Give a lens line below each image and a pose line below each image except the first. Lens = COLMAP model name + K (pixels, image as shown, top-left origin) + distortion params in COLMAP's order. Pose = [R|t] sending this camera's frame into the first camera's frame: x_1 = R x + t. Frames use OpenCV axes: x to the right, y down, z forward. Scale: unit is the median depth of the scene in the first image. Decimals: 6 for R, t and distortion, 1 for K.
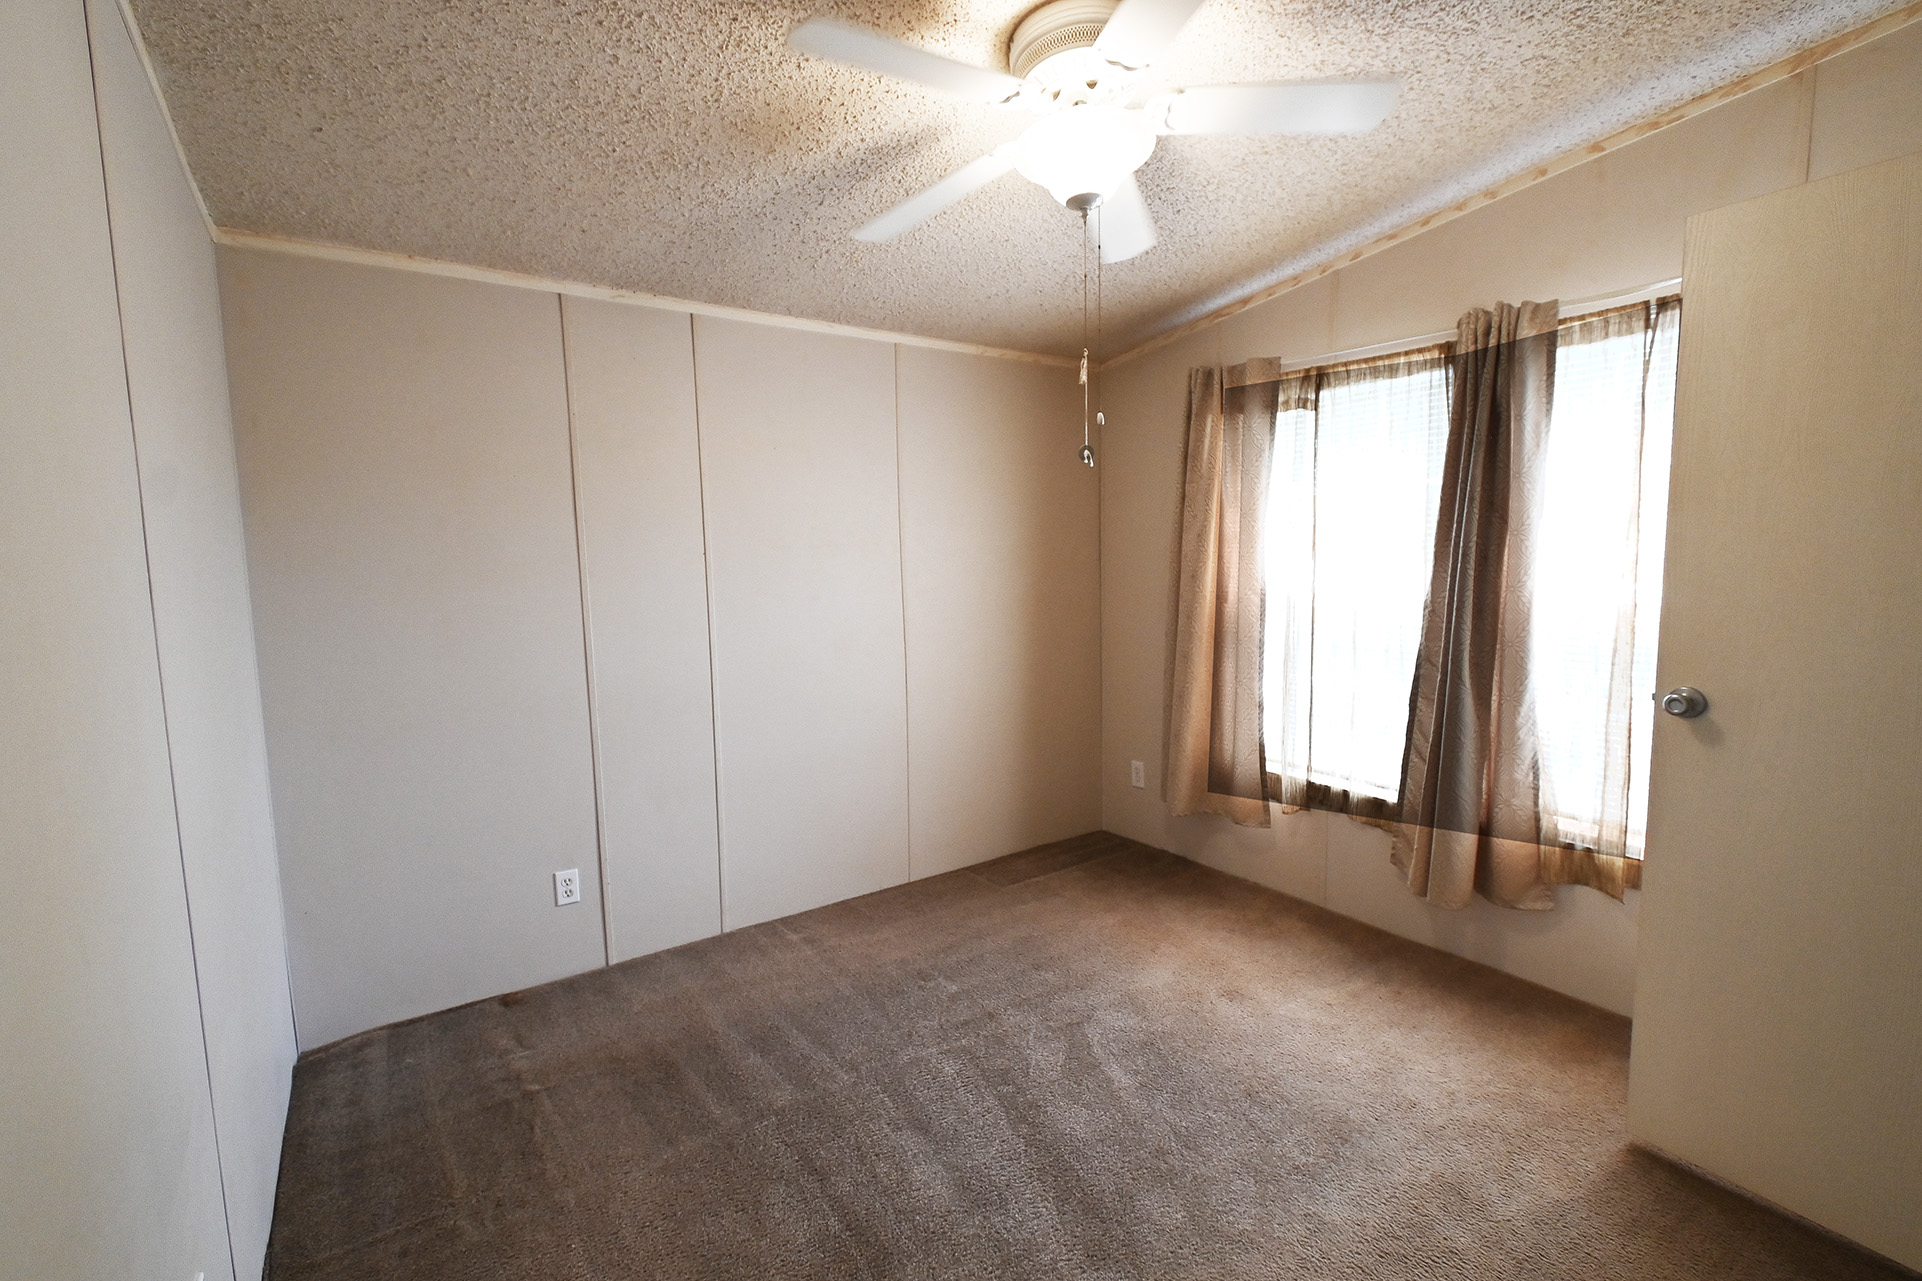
lens RADIAL K [[853.0, 0, 964.0], [0, 853.0, 634.7], [0, 0, 1]] dist [0.011261, -0.005172]
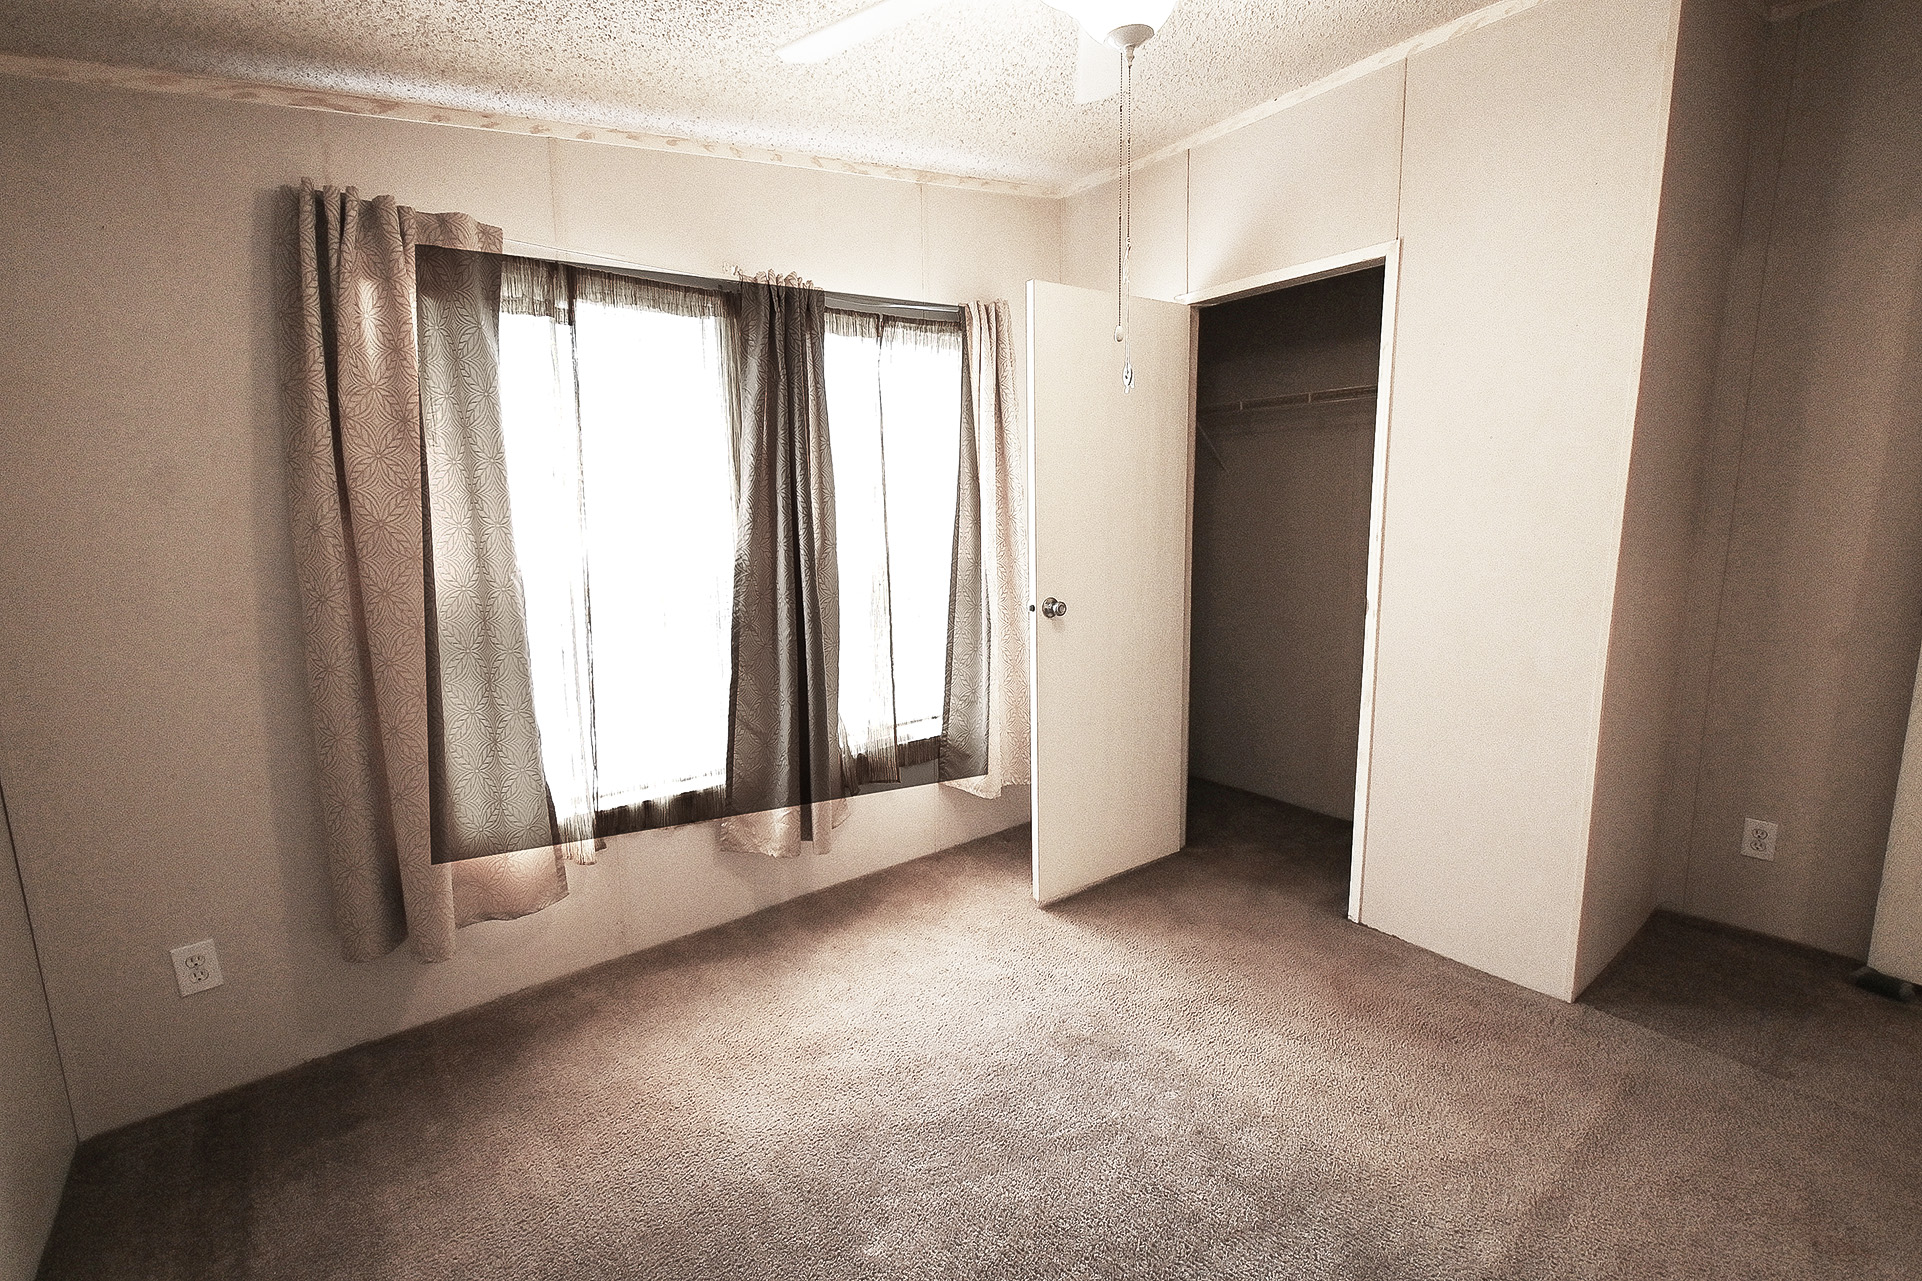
lens RADIAL K [[853.0, 0, 962.7], [0, 853.0, 642.4], [0, 0, 1]] dist [0.011261, -0.005172]
pose [[-0.070636, -0.138424, 0.987851, -0.378756], [0.116440, 0.982410, 0.145988, -0.057230], [-0.990683, 0.125337, -0.053275, 0.709580]]
